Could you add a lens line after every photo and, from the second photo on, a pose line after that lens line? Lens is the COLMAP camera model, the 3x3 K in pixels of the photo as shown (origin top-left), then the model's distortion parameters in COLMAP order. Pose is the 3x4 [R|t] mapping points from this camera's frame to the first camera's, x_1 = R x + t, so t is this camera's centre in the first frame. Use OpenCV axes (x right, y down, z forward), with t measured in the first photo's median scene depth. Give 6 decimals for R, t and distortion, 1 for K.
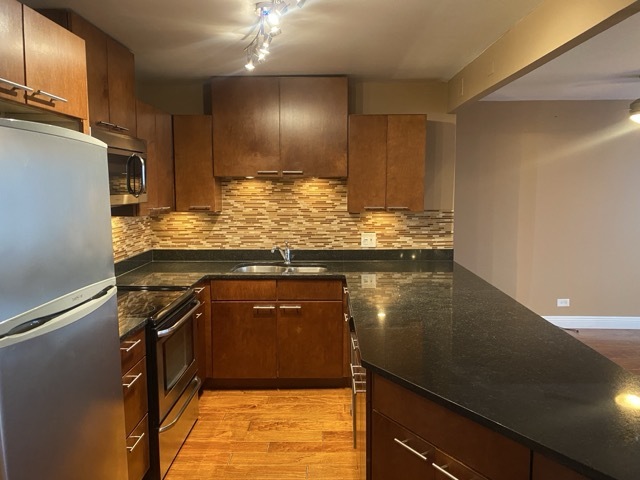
lens RADIAL K [[481.4, 0, 320.0], [0, 481.4, 240.0], [0, 0, 1]] dist [0.112790, -0.183194]
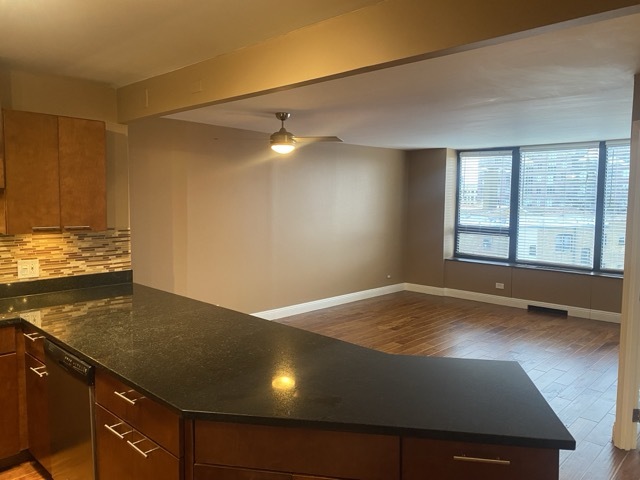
lens RADIAL K [[489.3, 0, 320.0], [0, 489.3, 240.0], [0, 0, 1]] dist [0.006030, 0.005600]
pose [[0.676731, -0.050859, 0.734472, -0.164853], [0.070657, 0.997493, 0.003971, -0.016445], [-0.732832, 0.049208, 0.678628, 0.102721]]
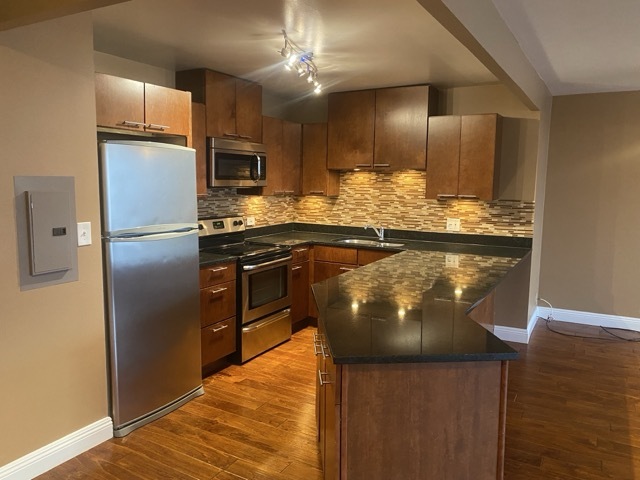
lens RADIAL K [[481.4, 0, 320.0], [0, 481.4, 240.0], [0, 0, 1]] dist [0.112790, -0.183194]
pose [[0.876461, 0.073775, -0.475787, 0.374575], [-0.067140, 0.997263, 0.030955, 0.021717], [0.476769, 0.004814, 0.879015, -0.157335]]
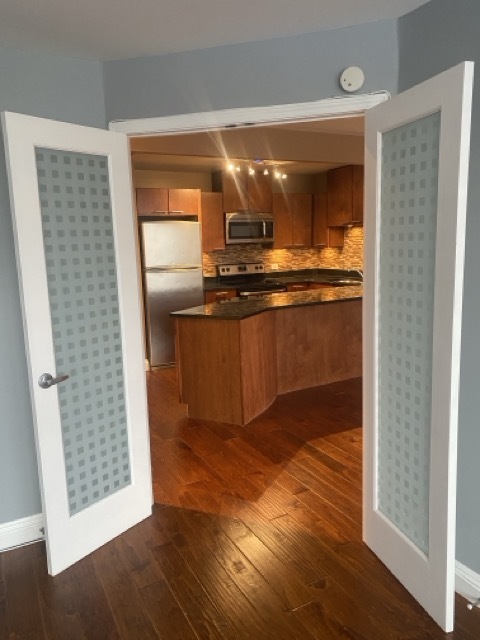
lens RADIAL K [[475.6, 0, 240.0], [0, 475.6, 320.0], [0, 0, 1]] dist [0.117439, 0.000281]
pose [[0.489464, 0.128928, -0.862440, 1.094645], [-0.064579, 0.991653, 0.111593, 0.030132], [0.869629, 0.001075, 0.493704, -0.137706]]
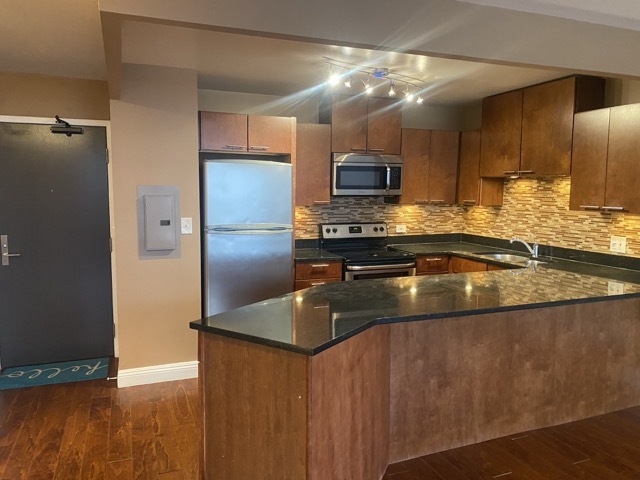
lens RADIAL K [[481.4, 0, 320.0], [0, 481.4, 240.0], [0, 0, 1]] dist [0.112790, -0.183194]
pose [[0.386548, 0.104316, -0.916351, 0.727851], [-0.110799, 0.991639, 0.066148, -0.006927], [0.915589, 0.075962, 0.394875, 0.126670]]
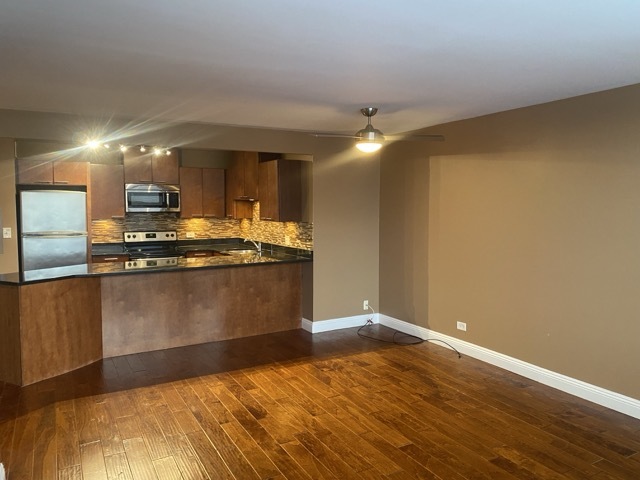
lens RADIAL K [[481.4, 0, 320.0], [0, 481.4, 240.0], [0, 0, 1]] dist [0.112790, -0.183194]
pose [[0.495921, 0.066951, -0.865783, 1.478889], [-0.097586, 0.995005, 0.021046, -0.043611], [0.862867, 0.074051, 0.499977, 0.326814]]
